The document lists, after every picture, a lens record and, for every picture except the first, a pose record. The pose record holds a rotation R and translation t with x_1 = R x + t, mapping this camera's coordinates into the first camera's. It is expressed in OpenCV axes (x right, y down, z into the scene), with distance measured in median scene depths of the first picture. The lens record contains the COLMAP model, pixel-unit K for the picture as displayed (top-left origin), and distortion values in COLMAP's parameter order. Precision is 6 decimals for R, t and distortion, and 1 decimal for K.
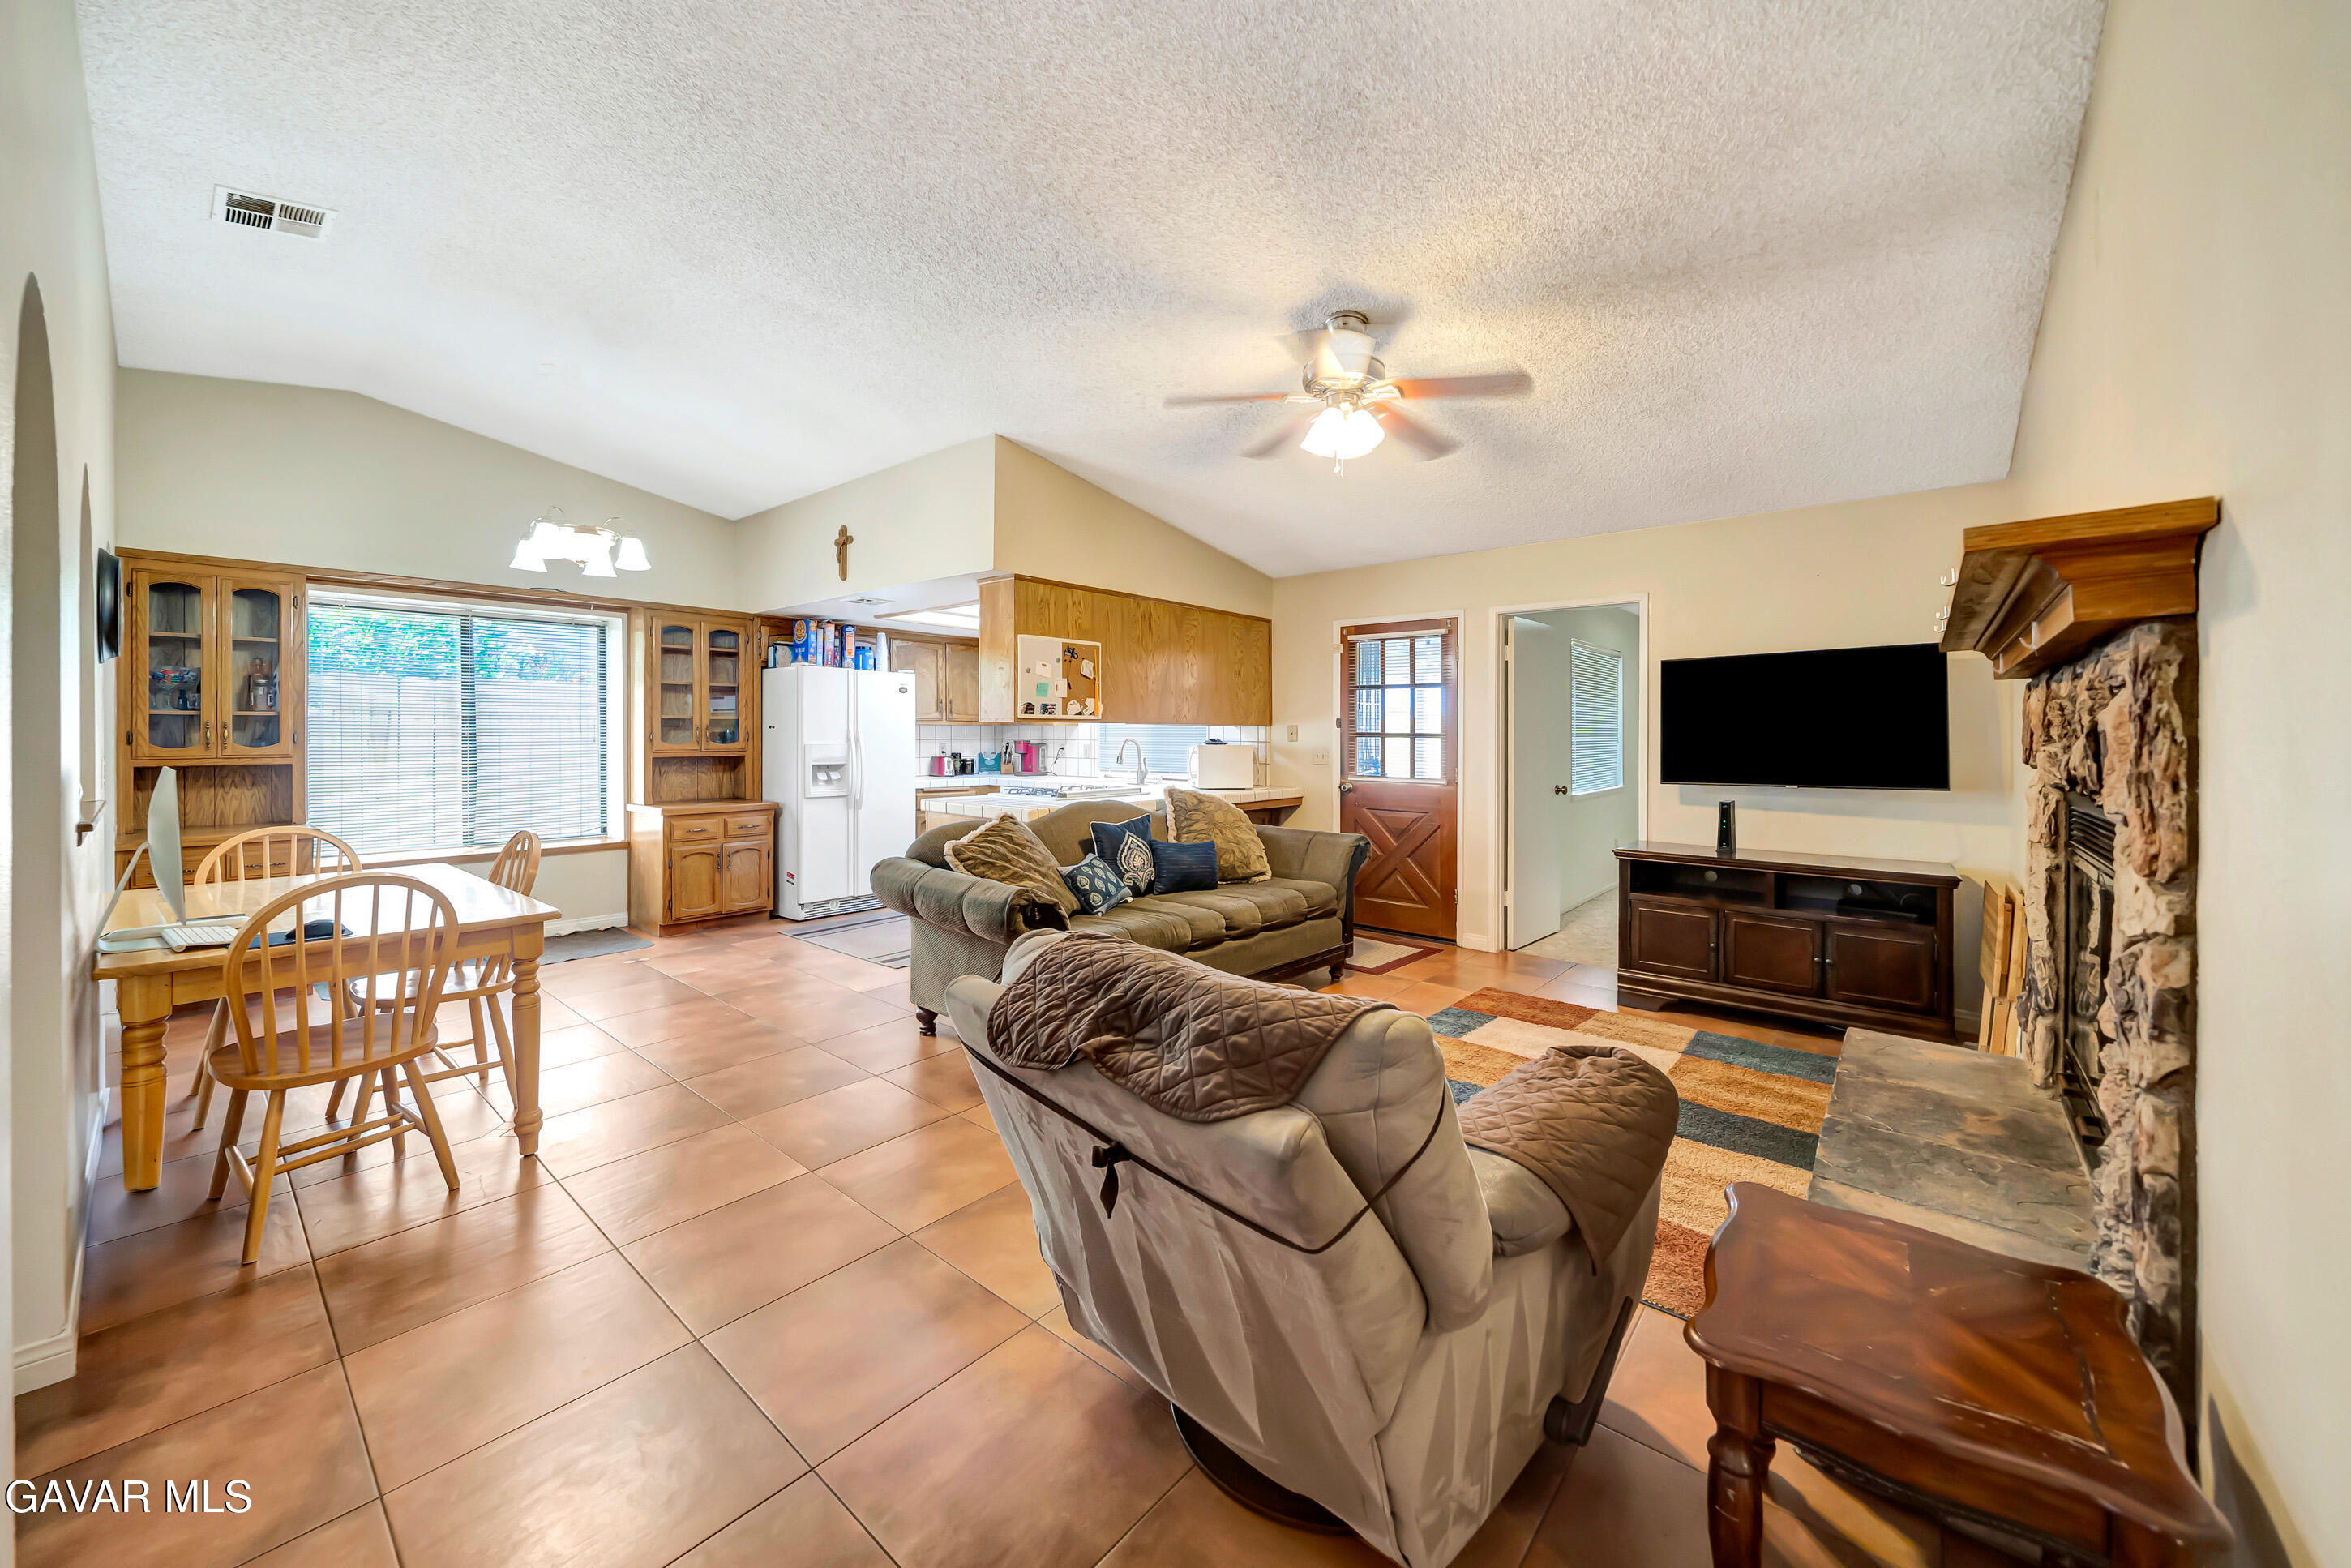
lens RADIAL K [[858.8, 0, 1140.4], [0, 858.8, 750.4], [0, 0, 1]] dist [-0.002069, -0.000993]
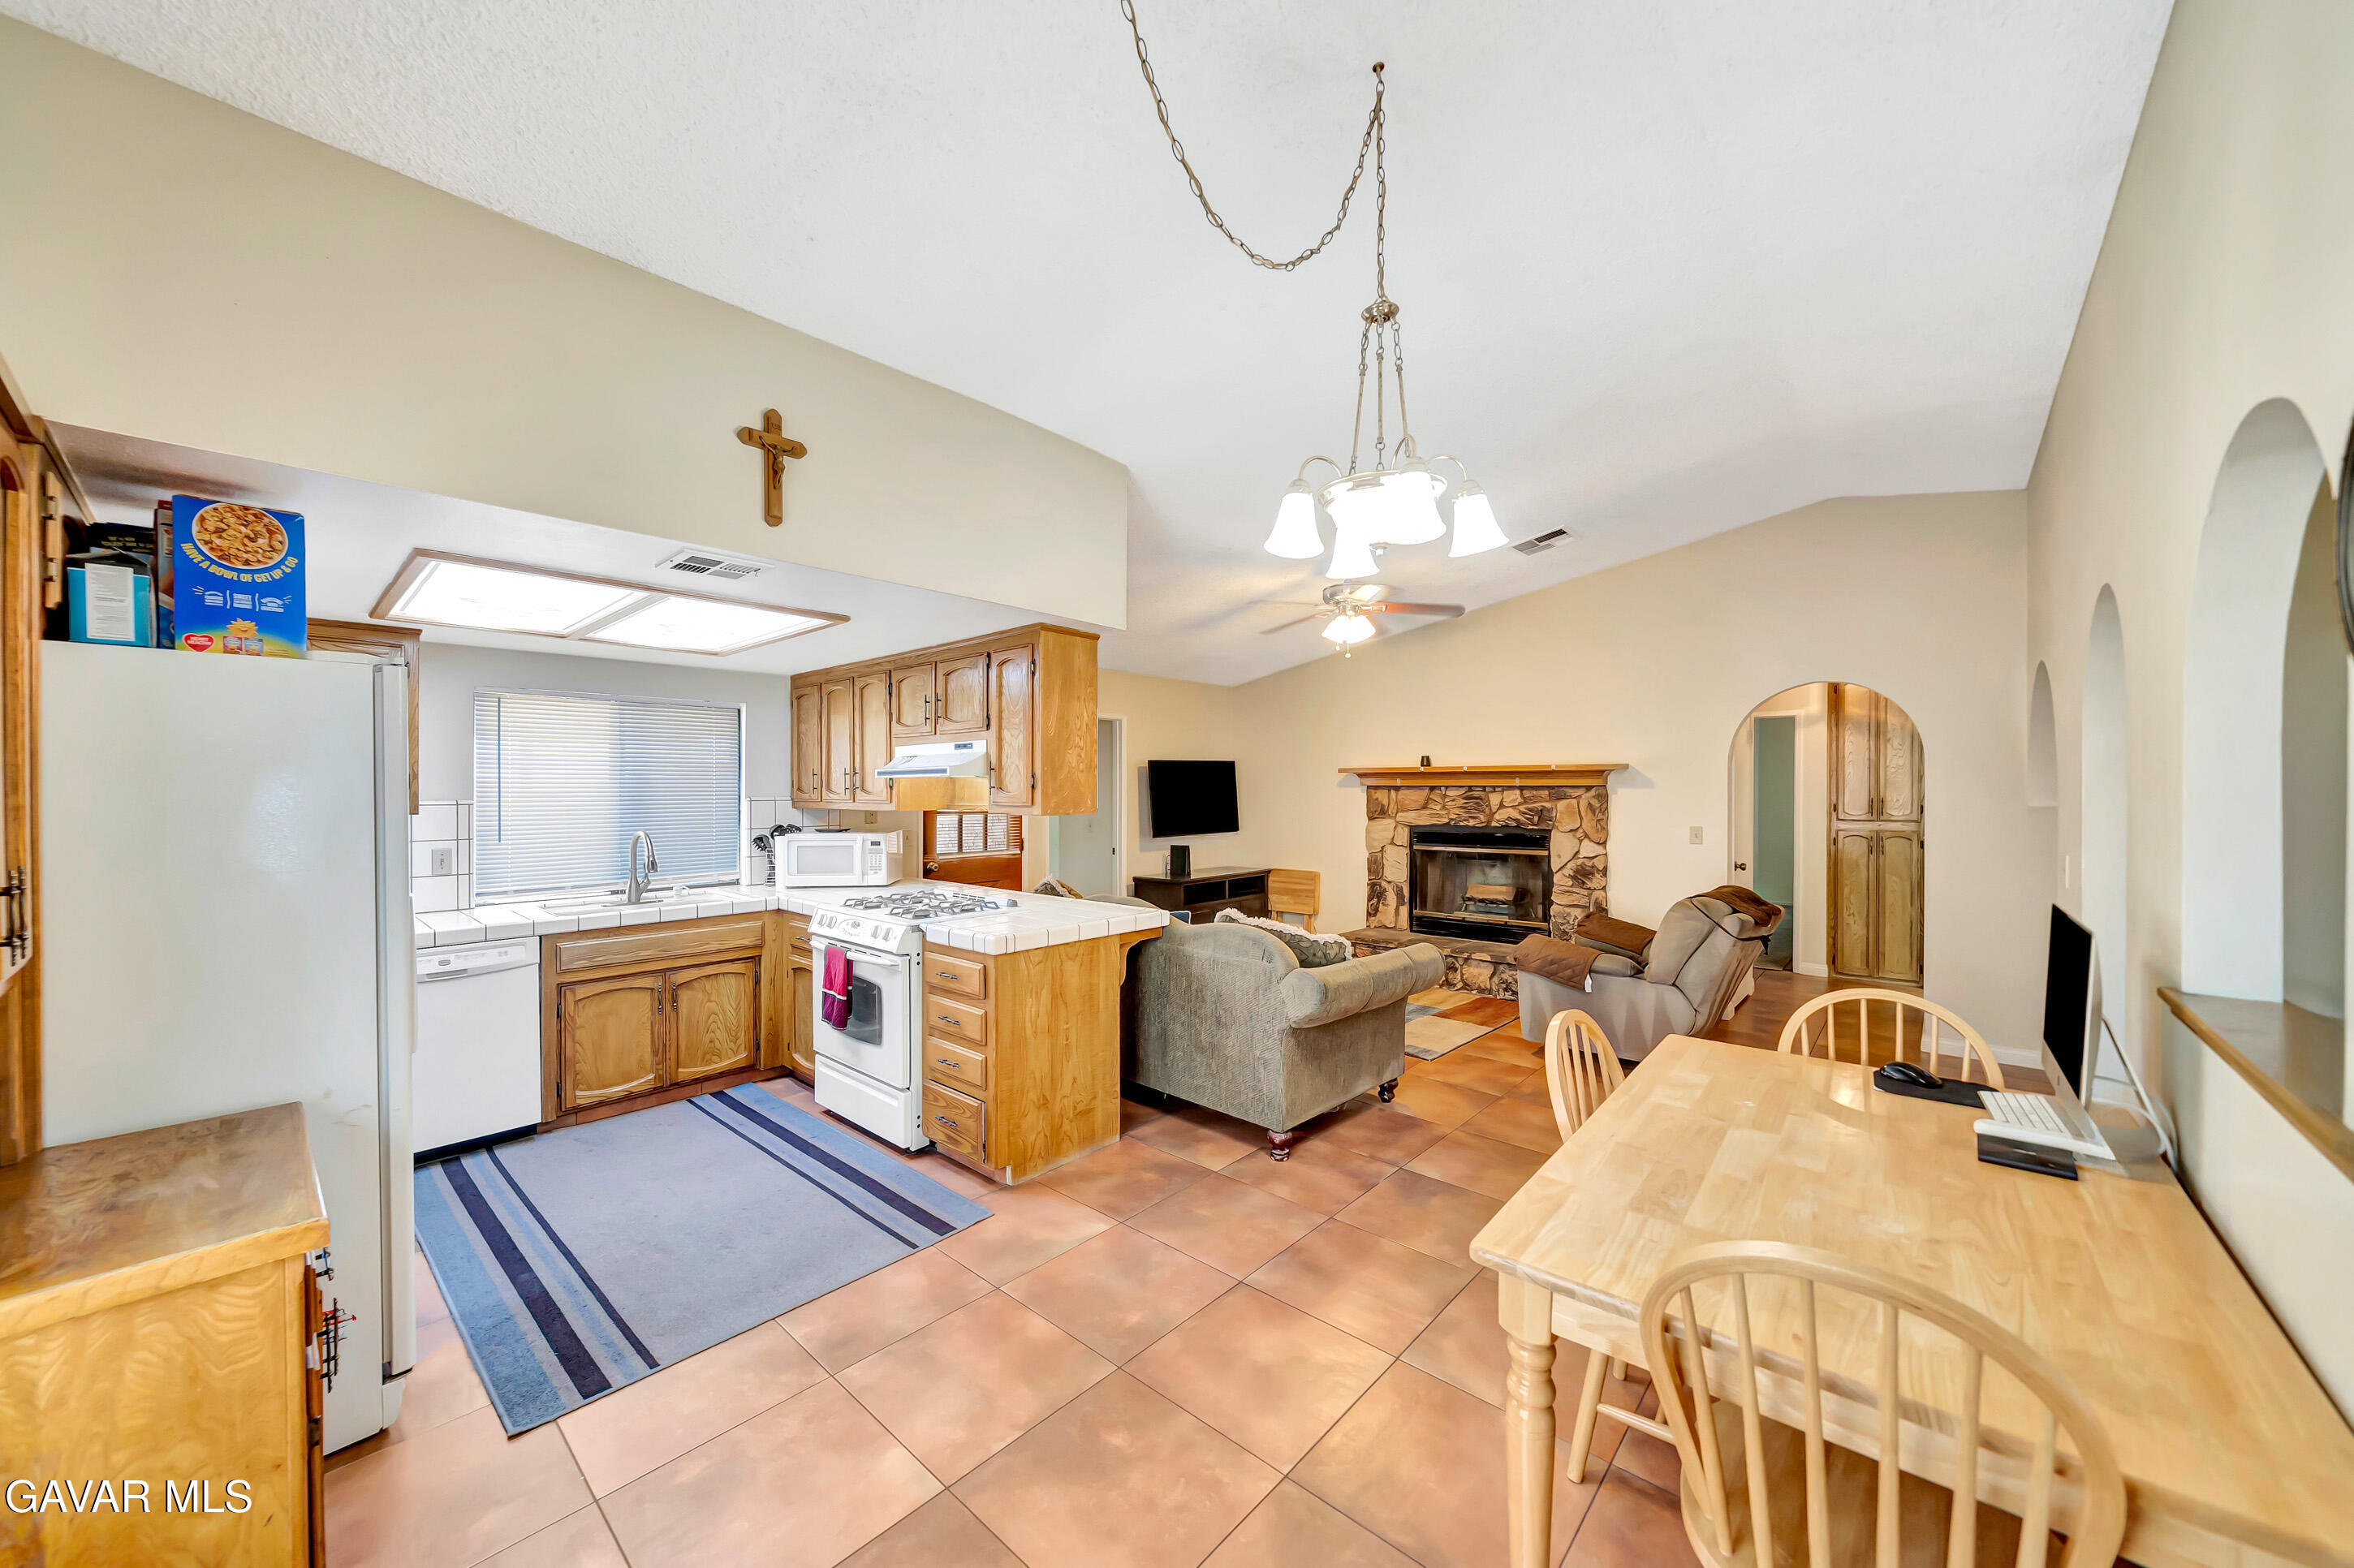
lens RADIAL K [[859.7, 0, 1185.2], [0, 859.7, 803.0], [0, 0, 1]] dist [-0.002069, -0.000993]
pose [[-0.003537, -0.021492, 0.999763, -0.741860], [0.023588, 0.999489, 0.021570, -0.045206], [-0.999716, 0.023659, -0.003029, 0.701251]]
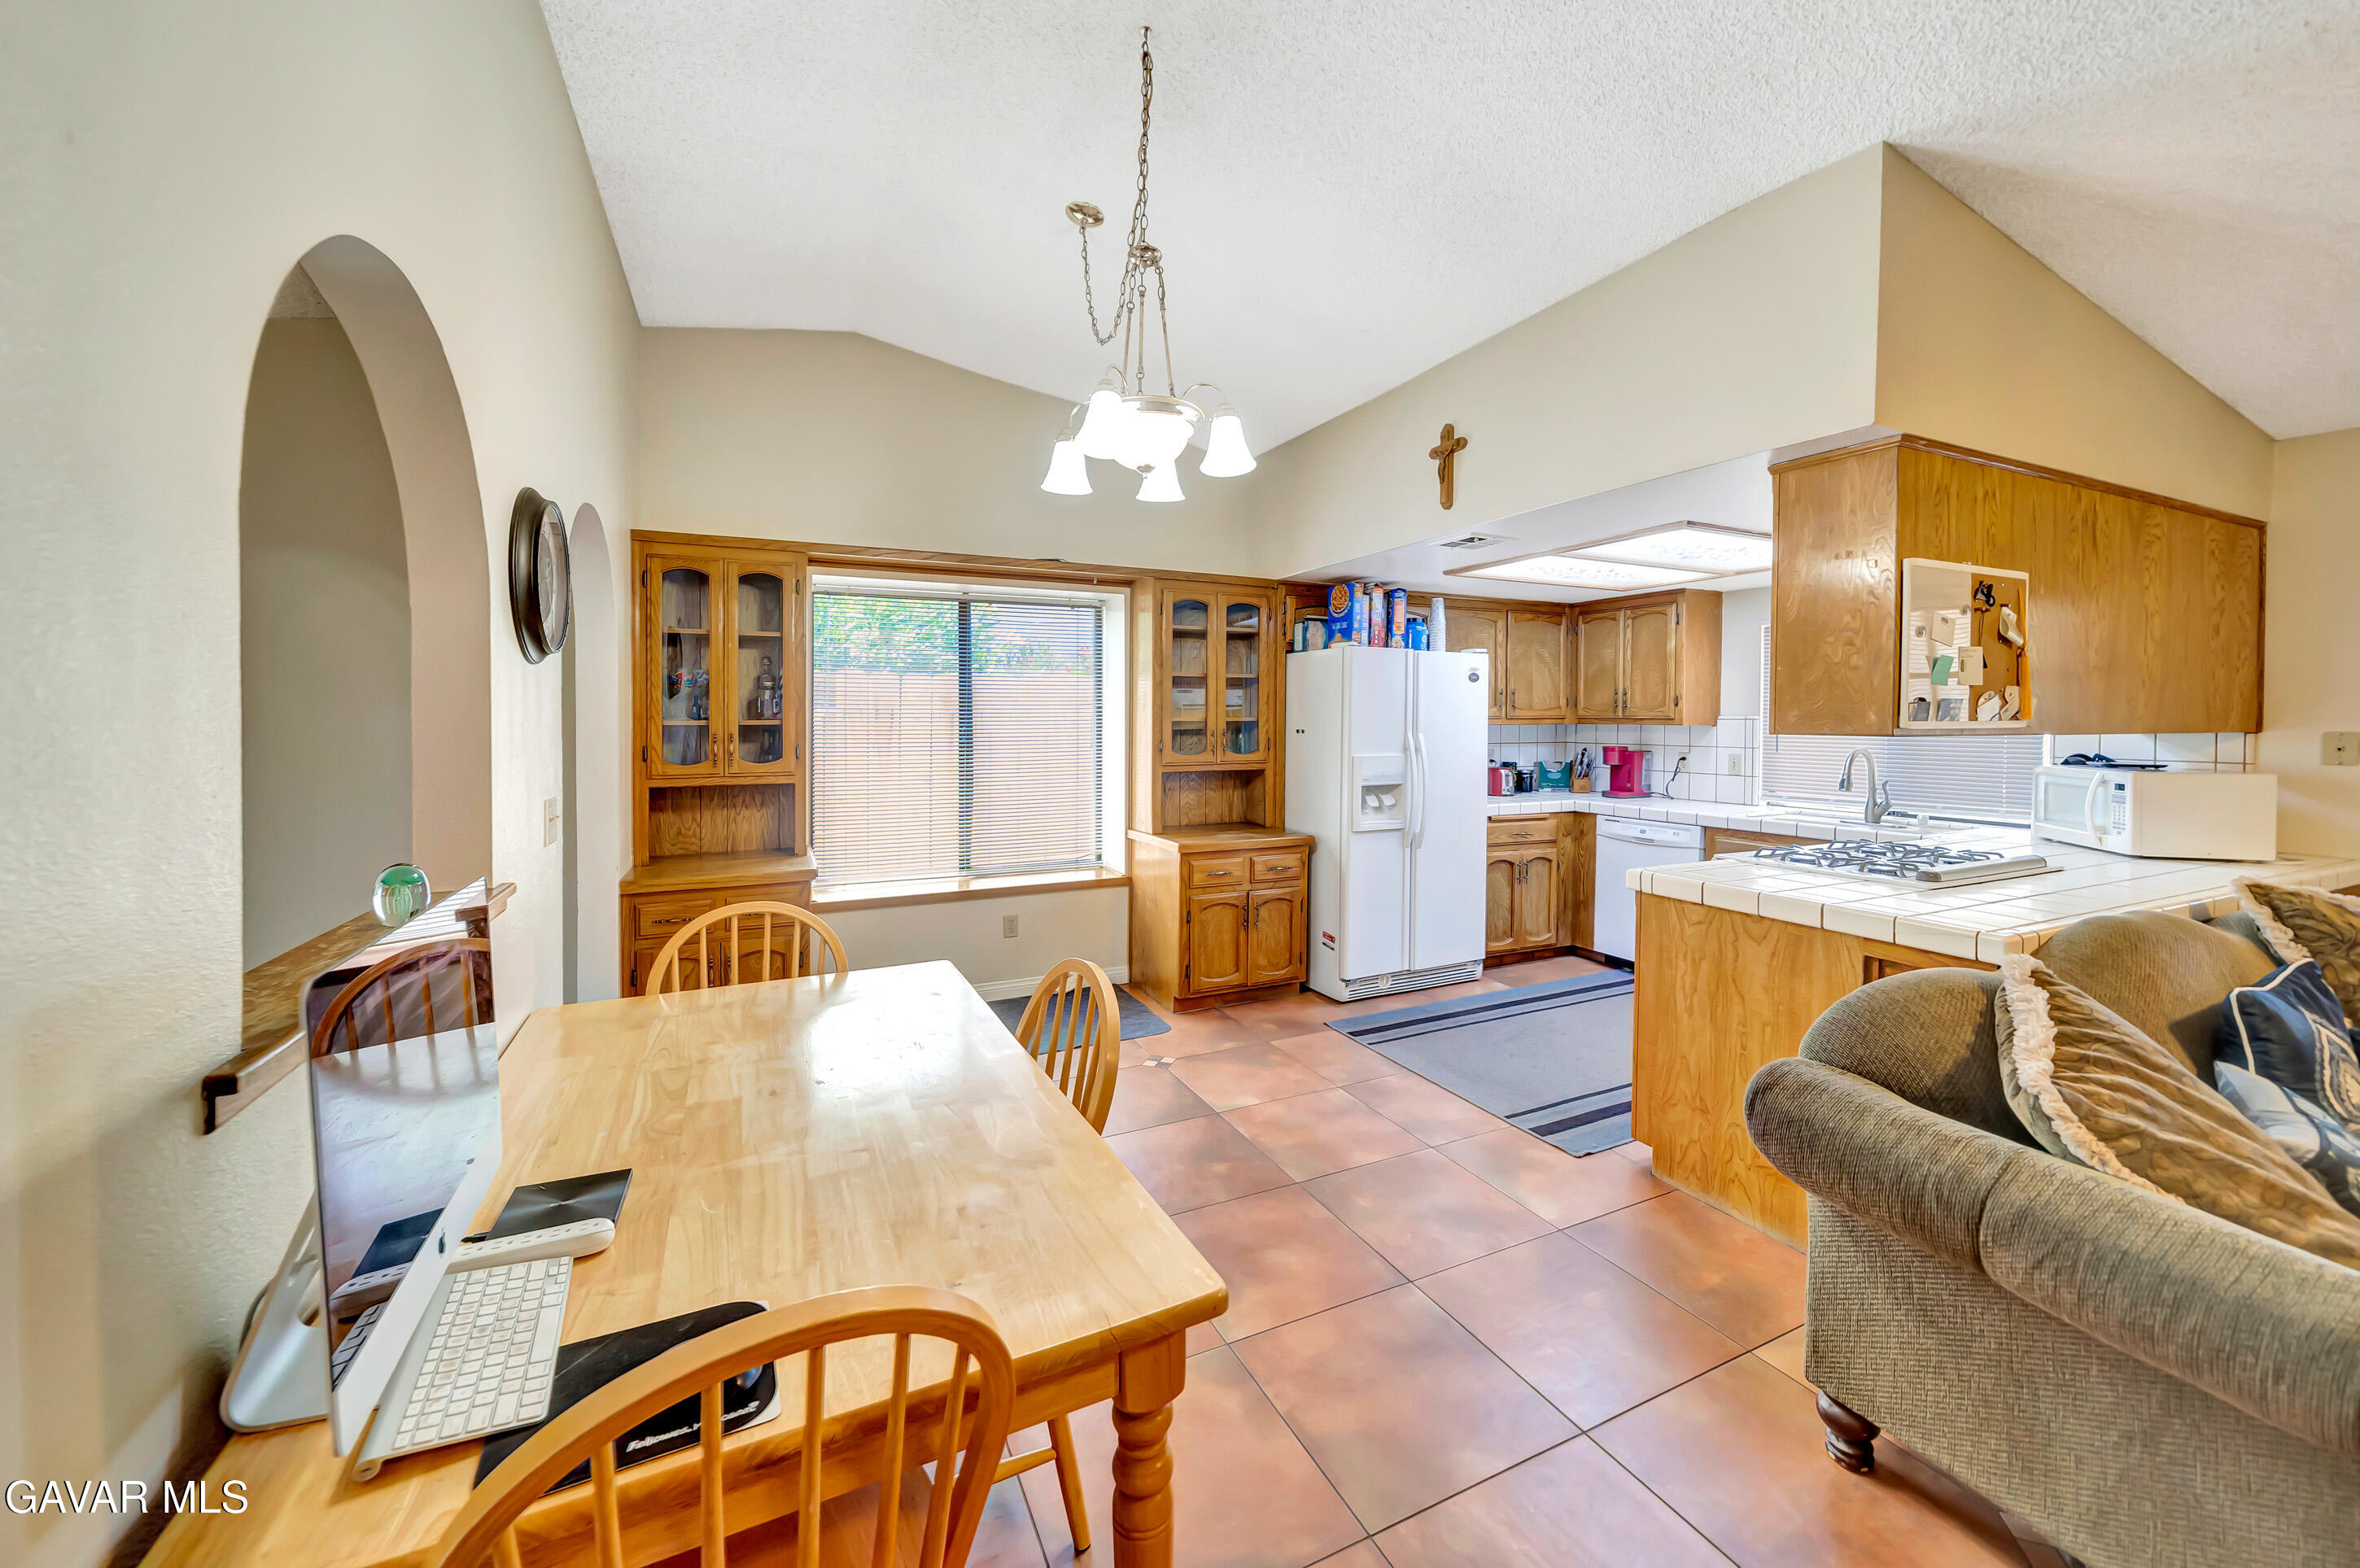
lens RADIAL K [[862.0, 0, 1179.5], [0, 862.0, 746.5], [0, 0, 1]] dist [-0.002069, -0.000993]
pose [[0.919747, 0.009662, -0.392393, -0.247598], [-0.005002, 0.999904, 0.012897, -0.024700], [0.392481, -0.009899, 0.919707, 0.292184]]
